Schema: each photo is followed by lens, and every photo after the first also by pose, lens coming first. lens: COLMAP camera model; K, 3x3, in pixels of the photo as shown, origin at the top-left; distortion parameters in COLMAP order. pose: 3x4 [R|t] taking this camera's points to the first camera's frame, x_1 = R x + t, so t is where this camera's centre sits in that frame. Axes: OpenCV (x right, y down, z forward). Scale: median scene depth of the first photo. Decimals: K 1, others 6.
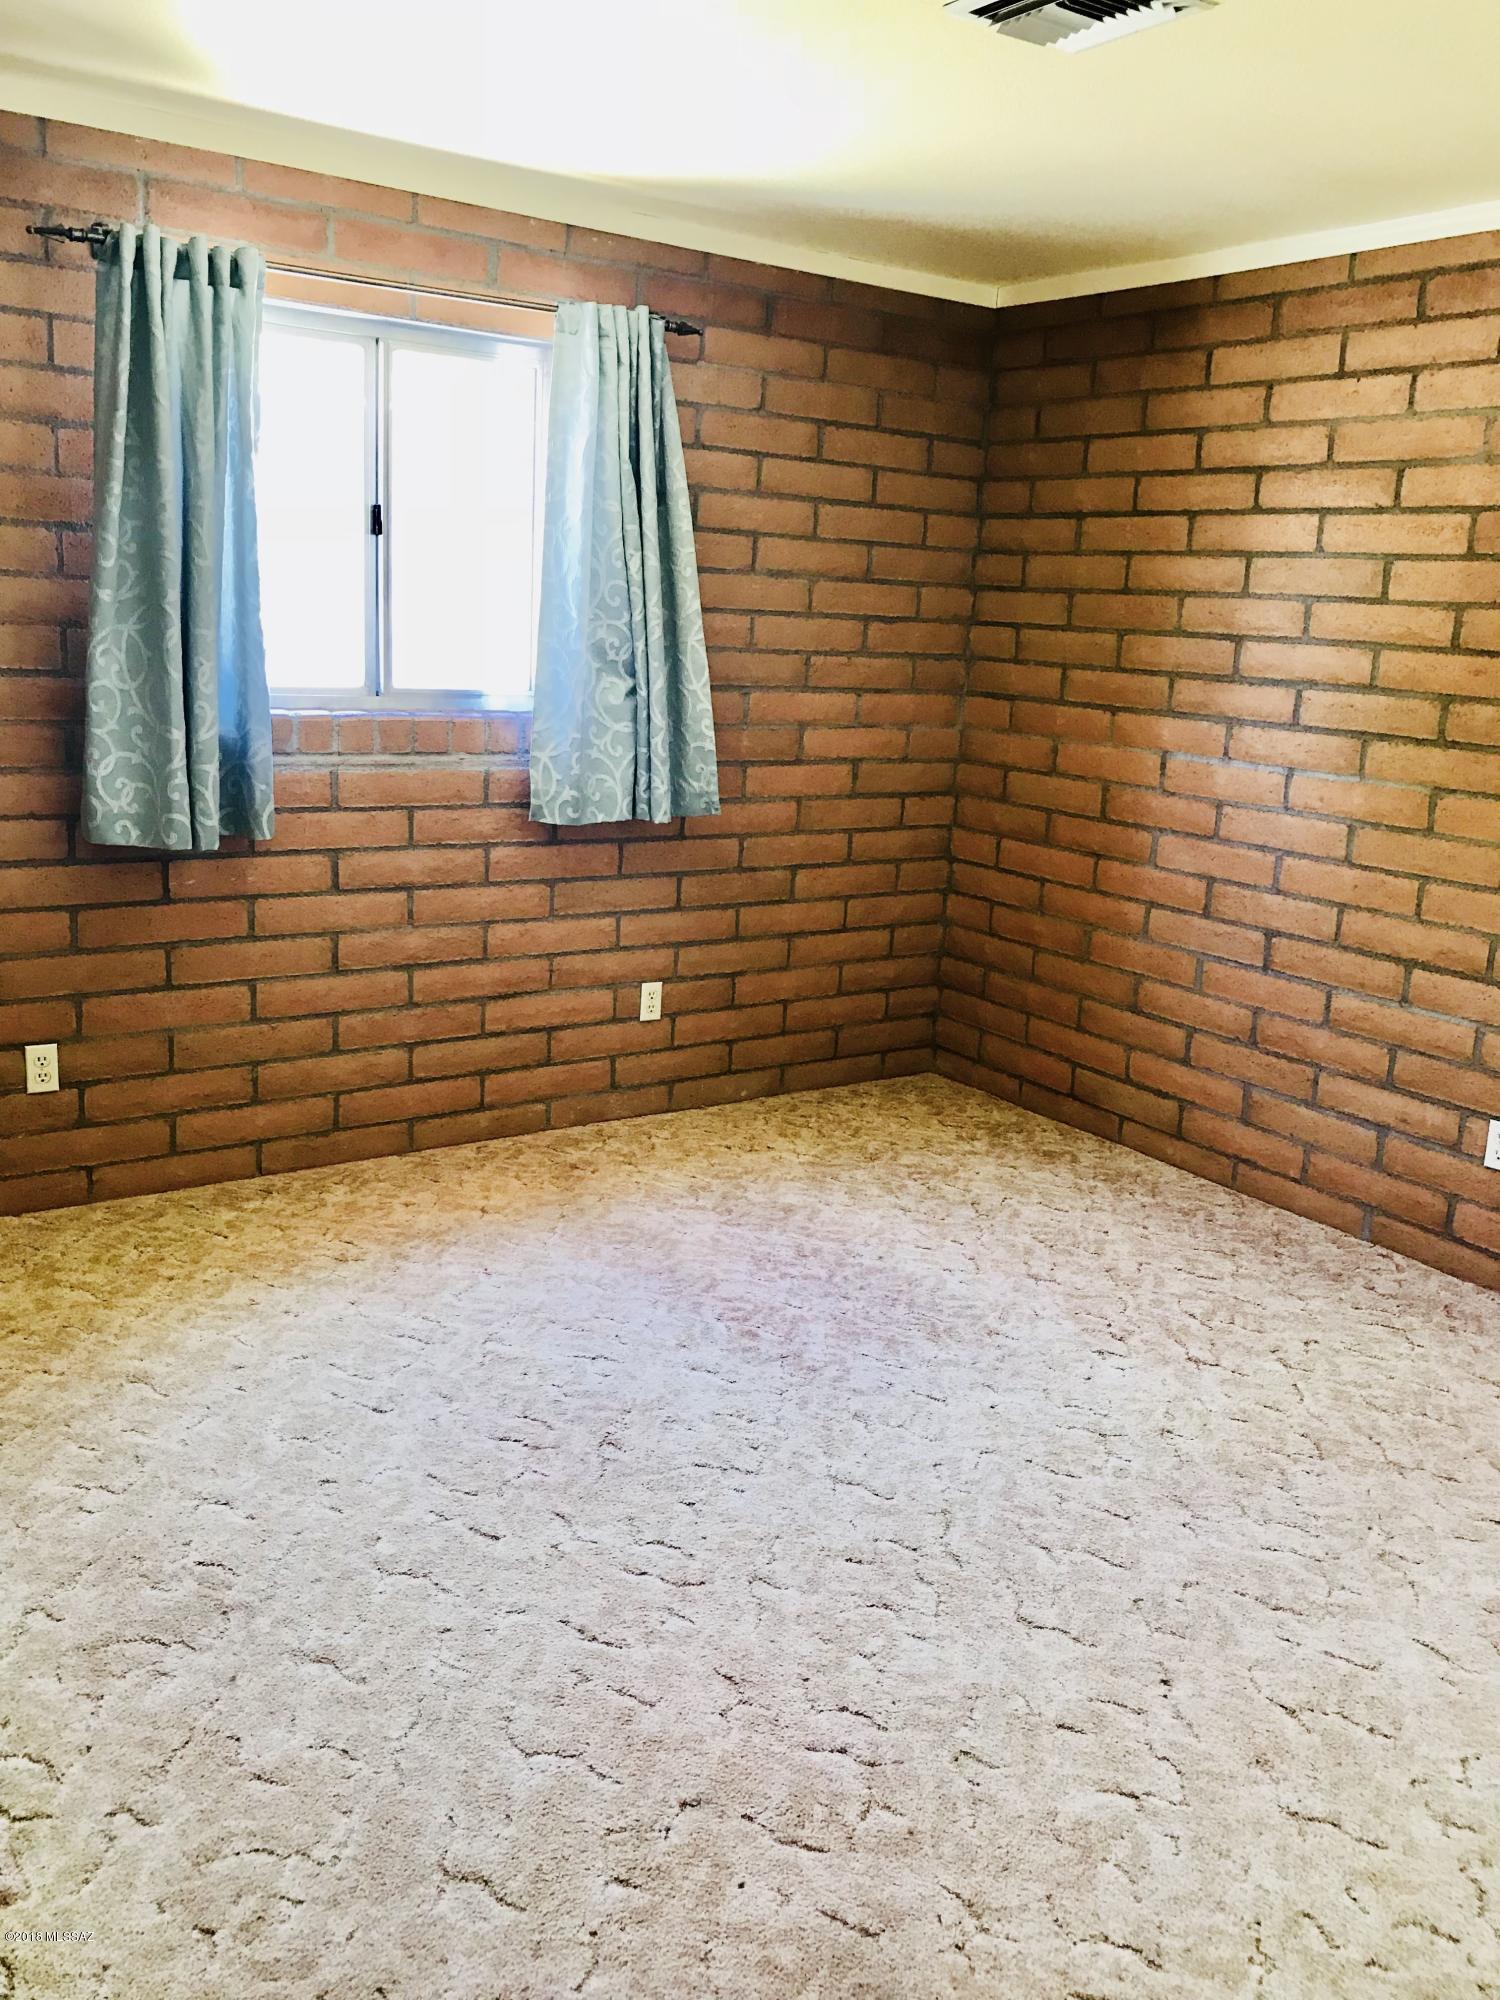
lens RADIAL K [[1623.6, 0, 750.0], [0, 1623.6, 1000.0], [0, 0, 1]] dist [0.006020, -0.013751]
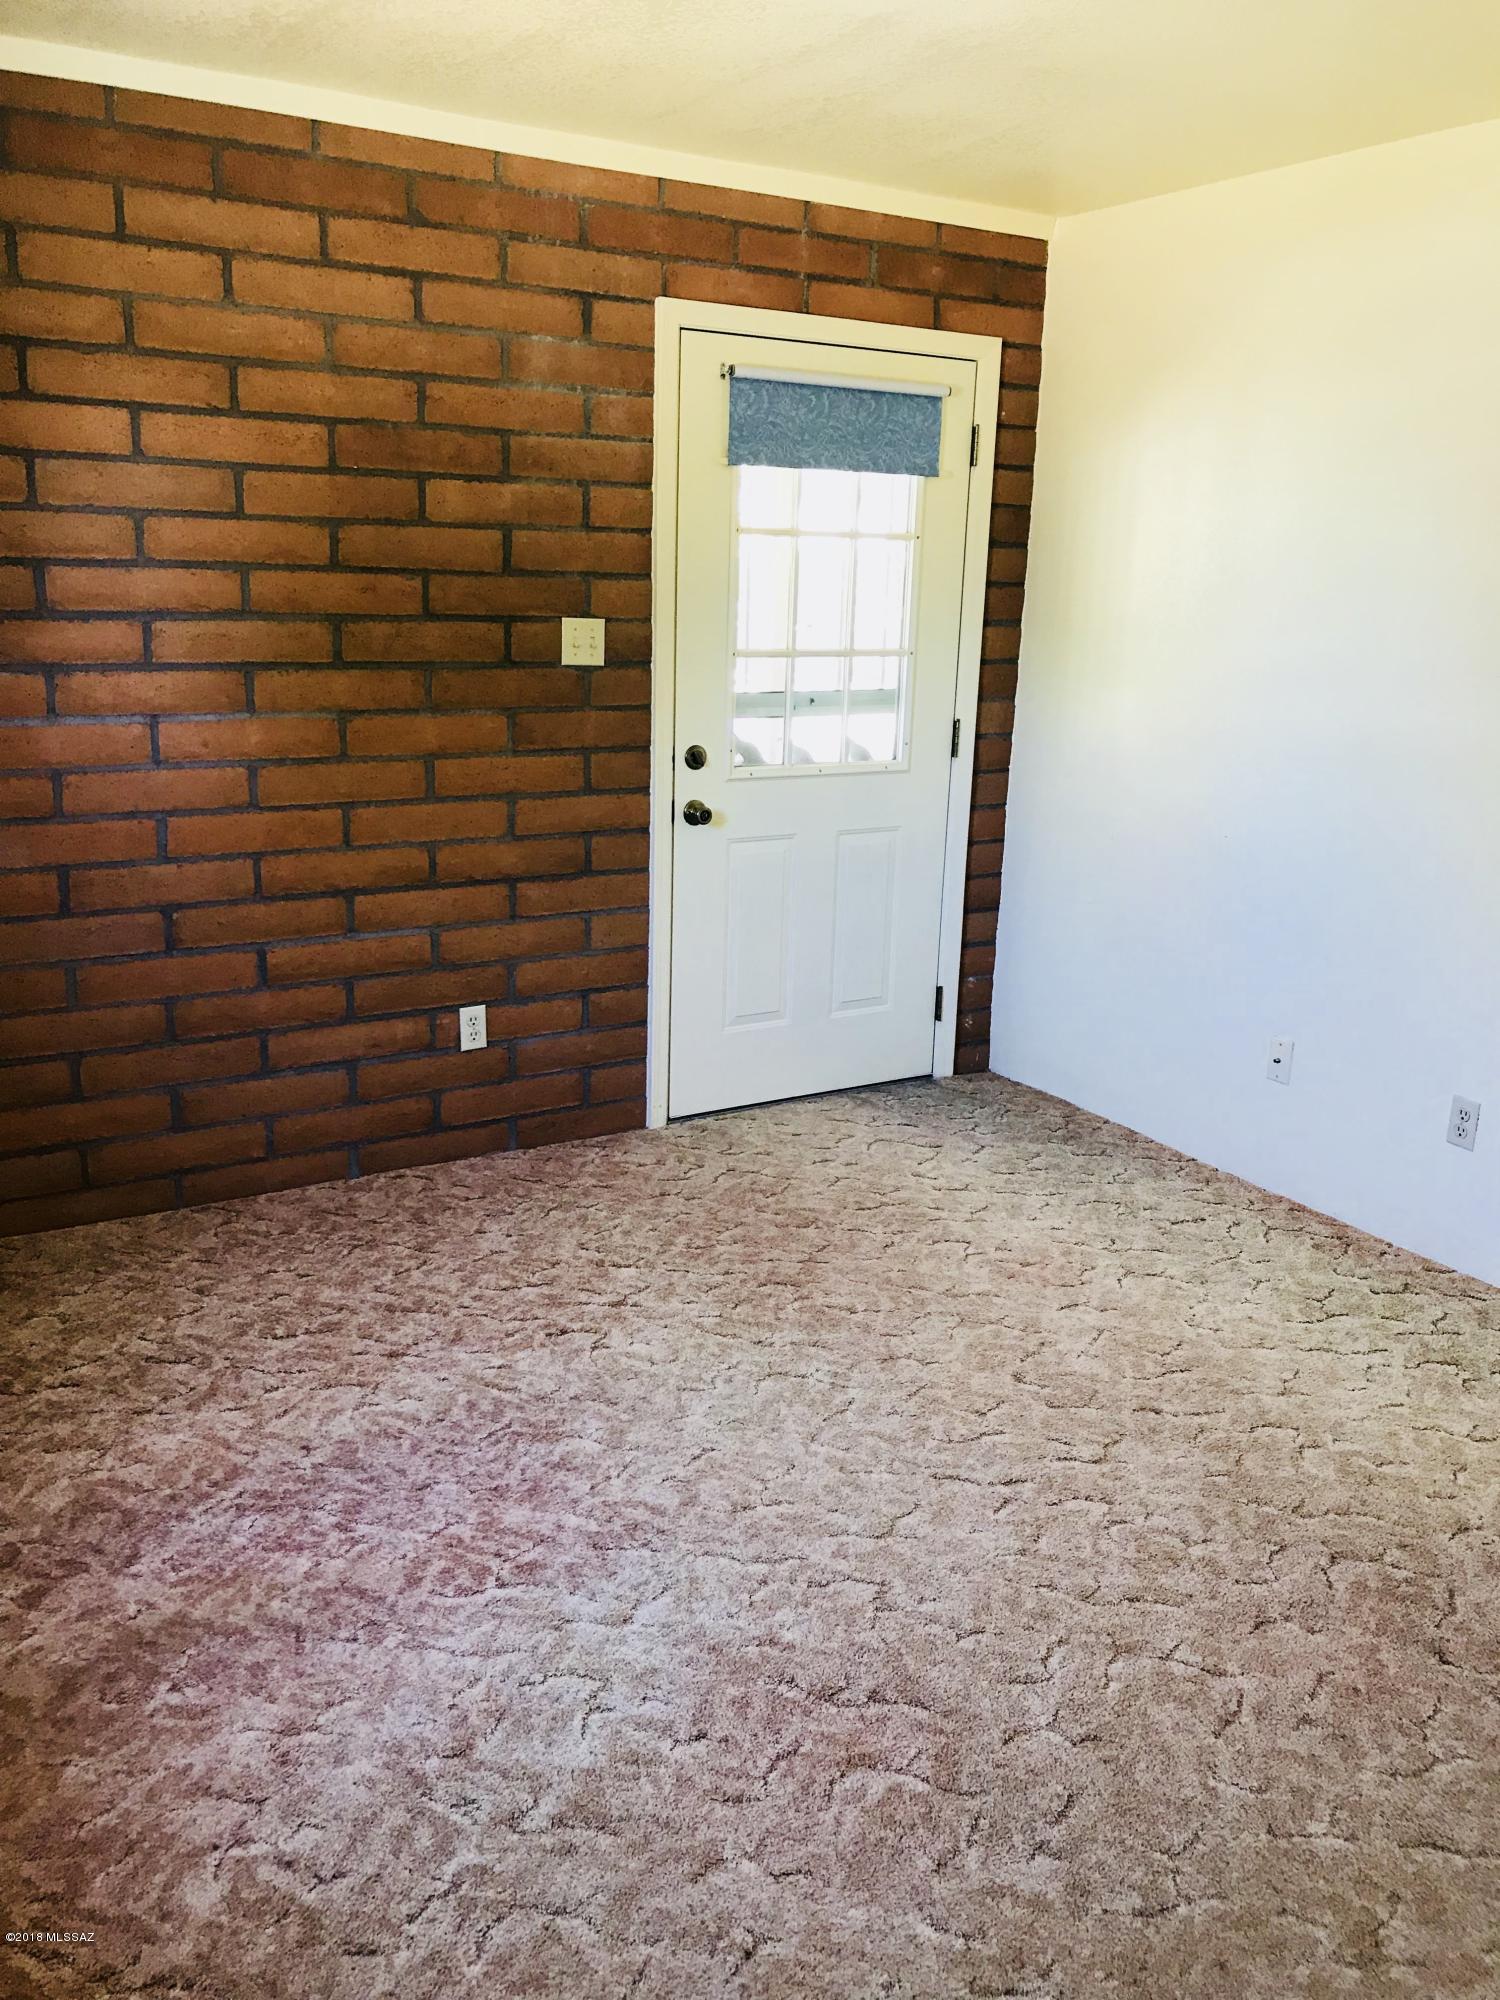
lens RADIAL K [[1657.4, 0, 750.0], [0, 1657.4, 1000.0], [0, 0, 1]] dist [0.015165, 0.002788]
pose [[0.054291, -0.314767, 0.947615, -0.541522], [0.207666, 0.931823, 0.297624, -0.206778], [-0.976692, 0.180629, 0.115956, 0.652397]]
